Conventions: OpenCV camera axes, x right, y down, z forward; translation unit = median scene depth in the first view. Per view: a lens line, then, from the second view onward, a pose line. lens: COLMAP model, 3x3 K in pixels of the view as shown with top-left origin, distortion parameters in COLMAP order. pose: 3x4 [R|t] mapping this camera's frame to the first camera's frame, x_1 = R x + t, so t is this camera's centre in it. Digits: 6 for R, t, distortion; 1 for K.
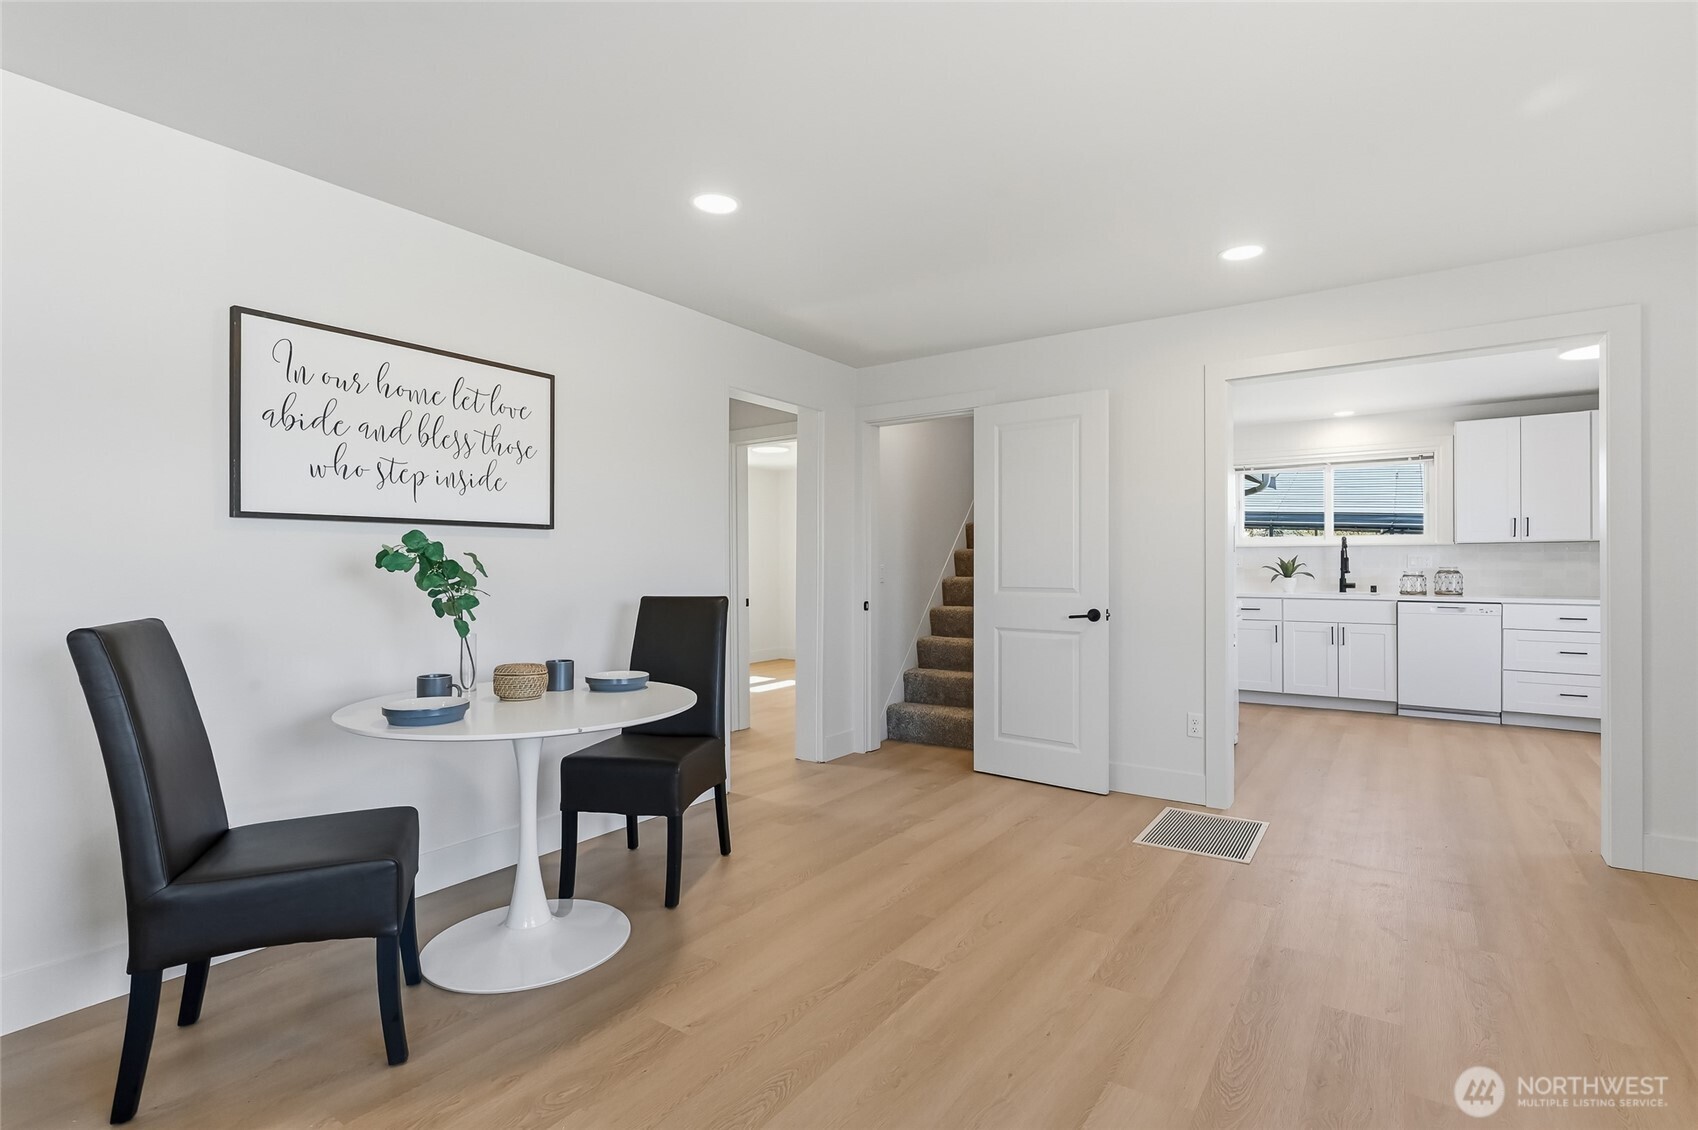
lens RADIAL K [[816.1, 0, 842.5], [0, 816.1, 564.2], [0, 0, 1]] dist [-0.004650, 0.000405]
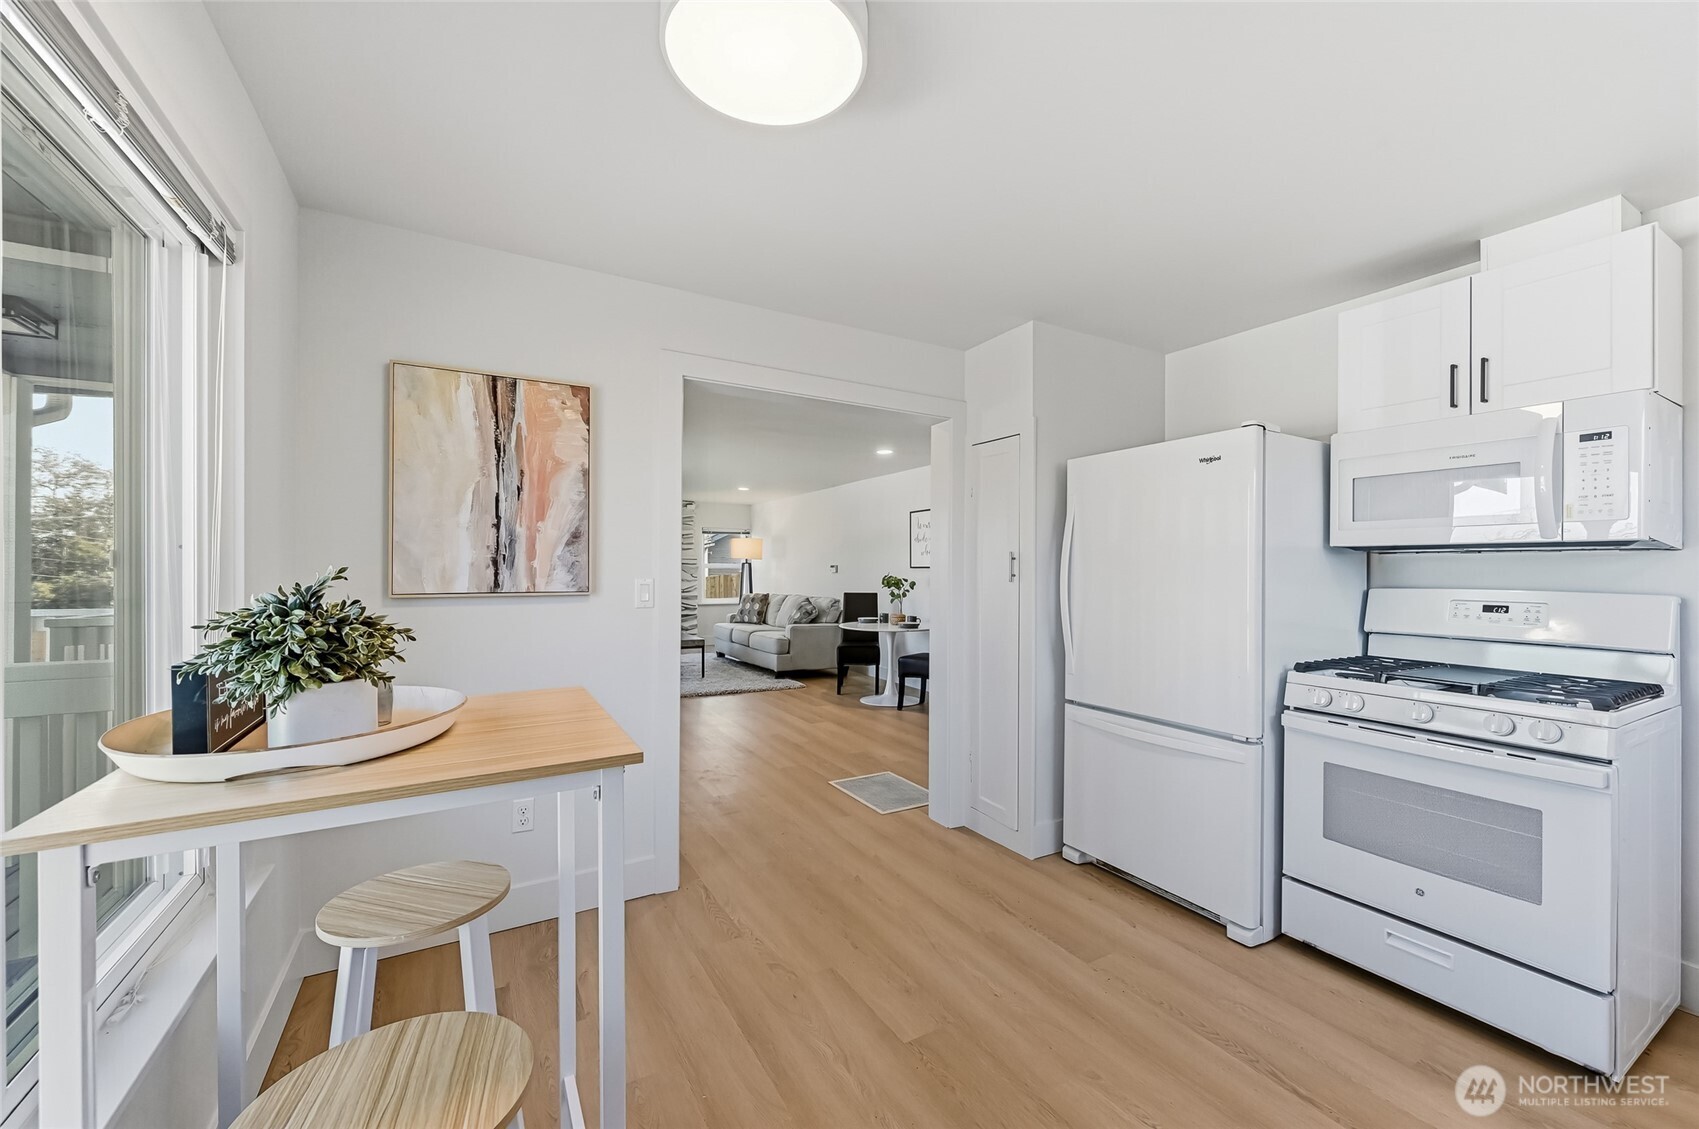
lens RADIAL K [[681.8, 0, 866.1], [0, 681.8, 557.1], [0, 0, 1]] dist [-0.001988, 0.000980]
pose [[-0.418521, -0.018499, -0.908019, 0.813516], [-0.004623, 0.999823, -0.018238, -0.018887], [0.908195, -0.003435, -0.418532, 0.791041]]
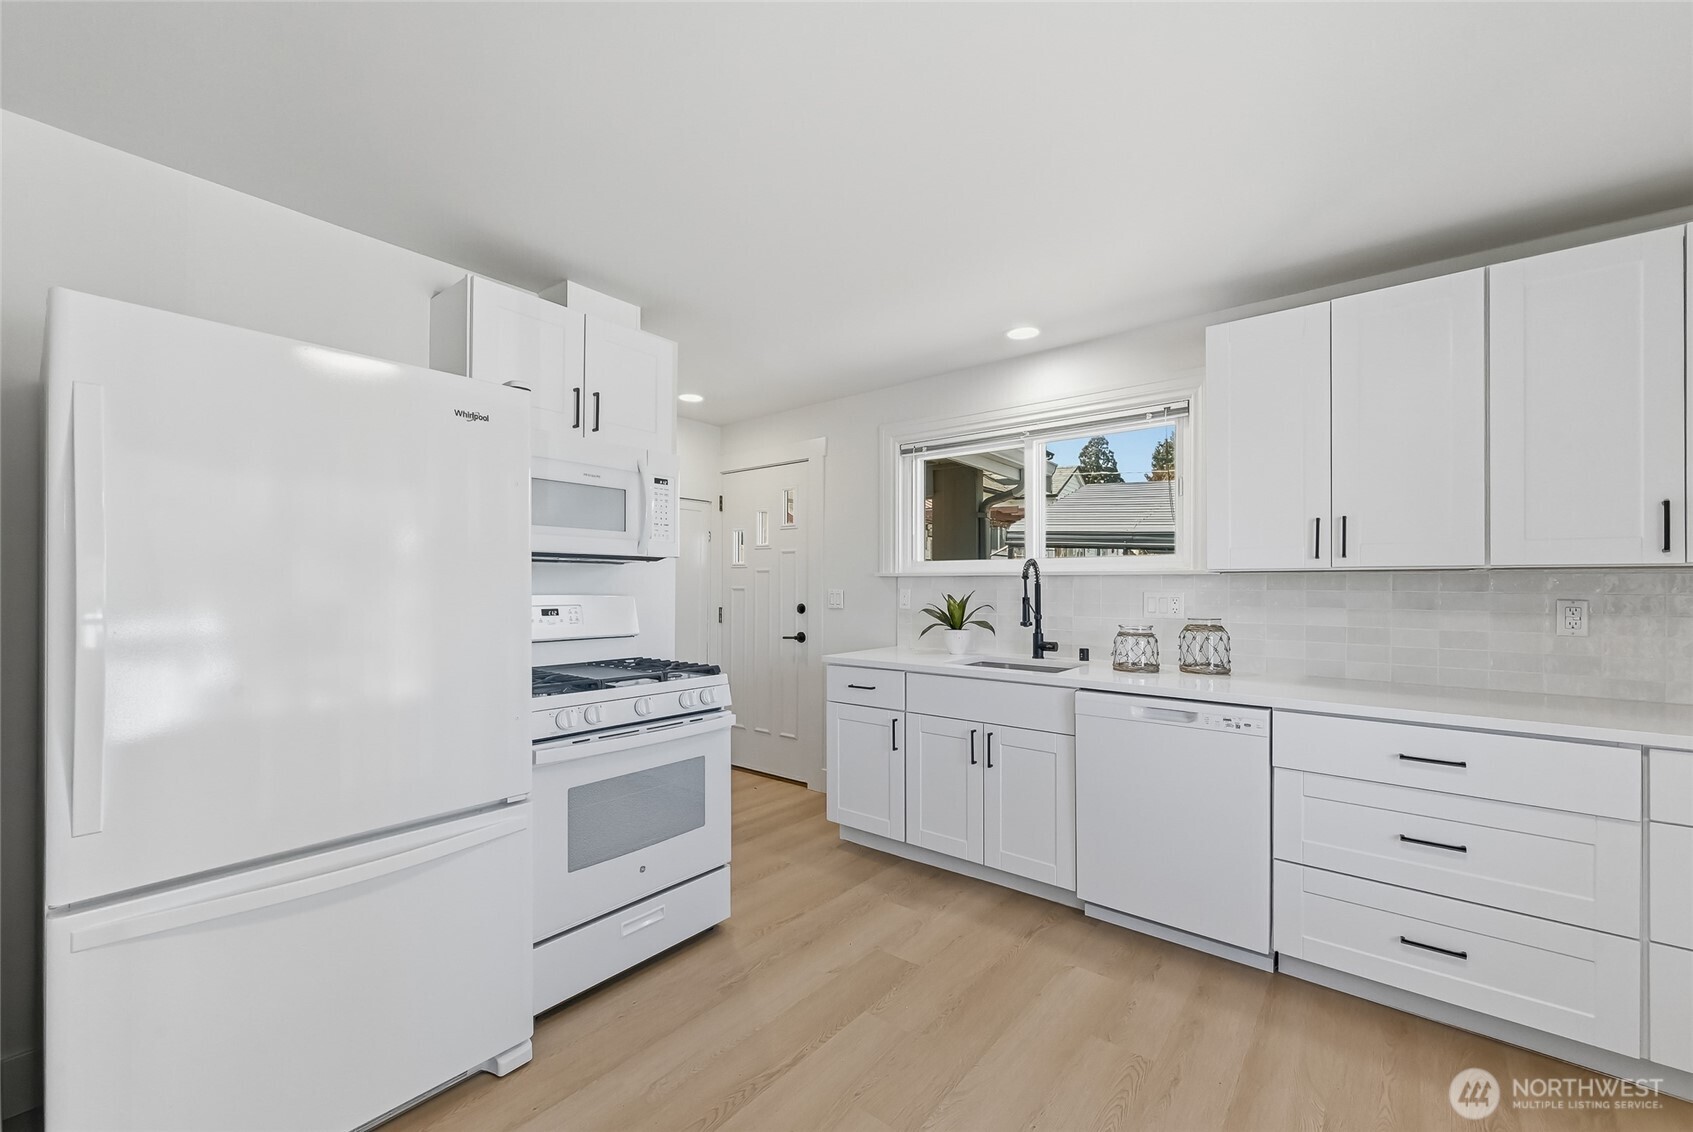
lens RADIAL K [[691.4, 0, 835.2], [0, 691.4, 578.8], [0, 0, 1]] dist [0.010439, -0.000266]
pose [[0.997339, 0.003505, -0.072823, 0.546269], [-0.004216, 0.999945, -0.009607, -0.016231], [0.072785, 0.009888, 0.997299, 0.549002]]
